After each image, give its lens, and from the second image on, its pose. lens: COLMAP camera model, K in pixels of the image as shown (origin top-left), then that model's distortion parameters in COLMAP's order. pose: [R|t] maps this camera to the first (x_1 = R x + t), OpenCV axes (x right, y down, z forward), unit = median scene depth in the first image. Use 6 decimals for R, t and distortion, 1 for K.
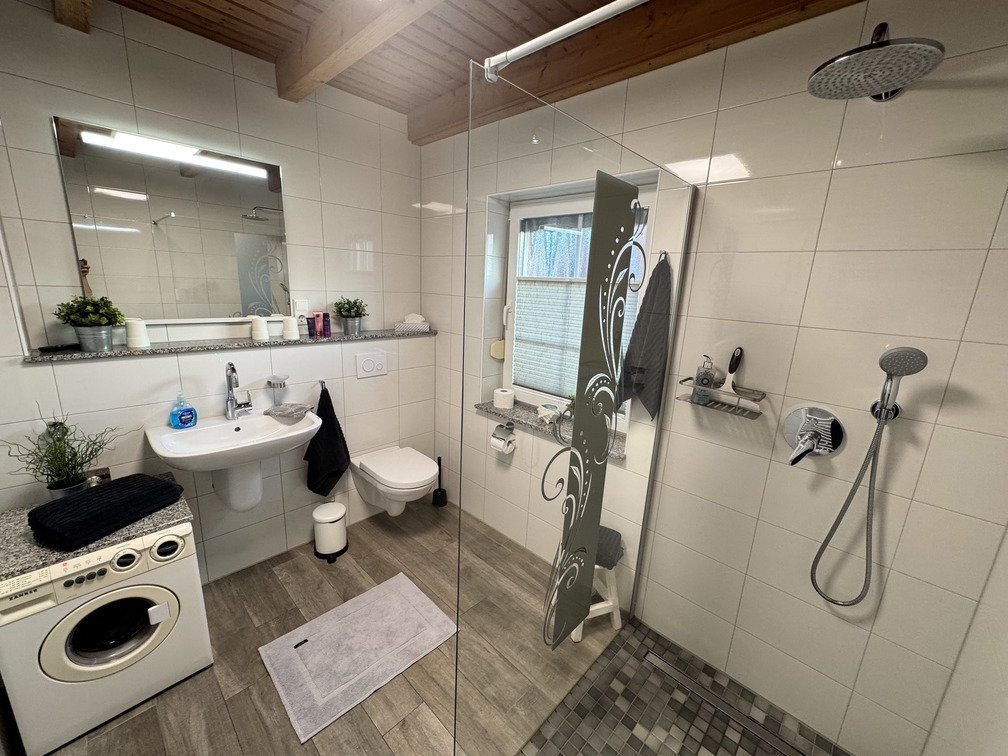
lens RADIAL K [[402.7, 0, 503.9], [0, 402.7, 375.9], [0, 0, 1]] dist [-0.000815, 0.000393]
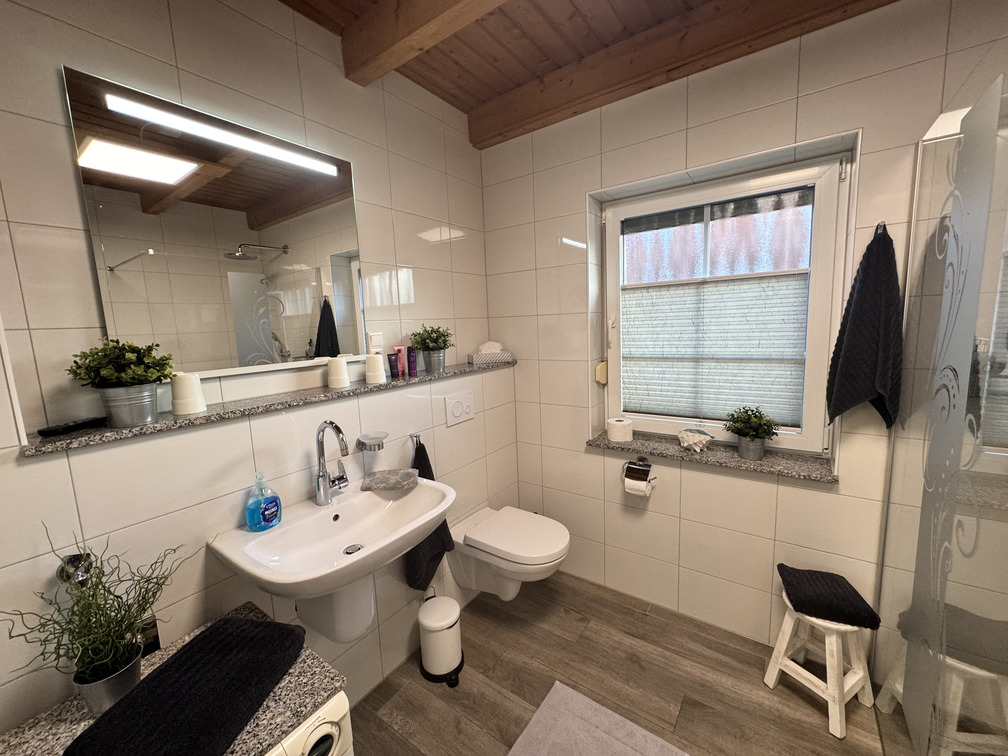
lens RADIAL K [[402.7, 0, 503.9], [0, 402.7, 376.0], [0, 0, 1]] dist [-0.000815, 0.000393]
pose [[0.985229, -0.106017, 0.134480, -0.475938], [0.118310, 0.989161, -0.086962, -0.013916], [-0.123803, 0.101588, 0.987093, 0.277199]]
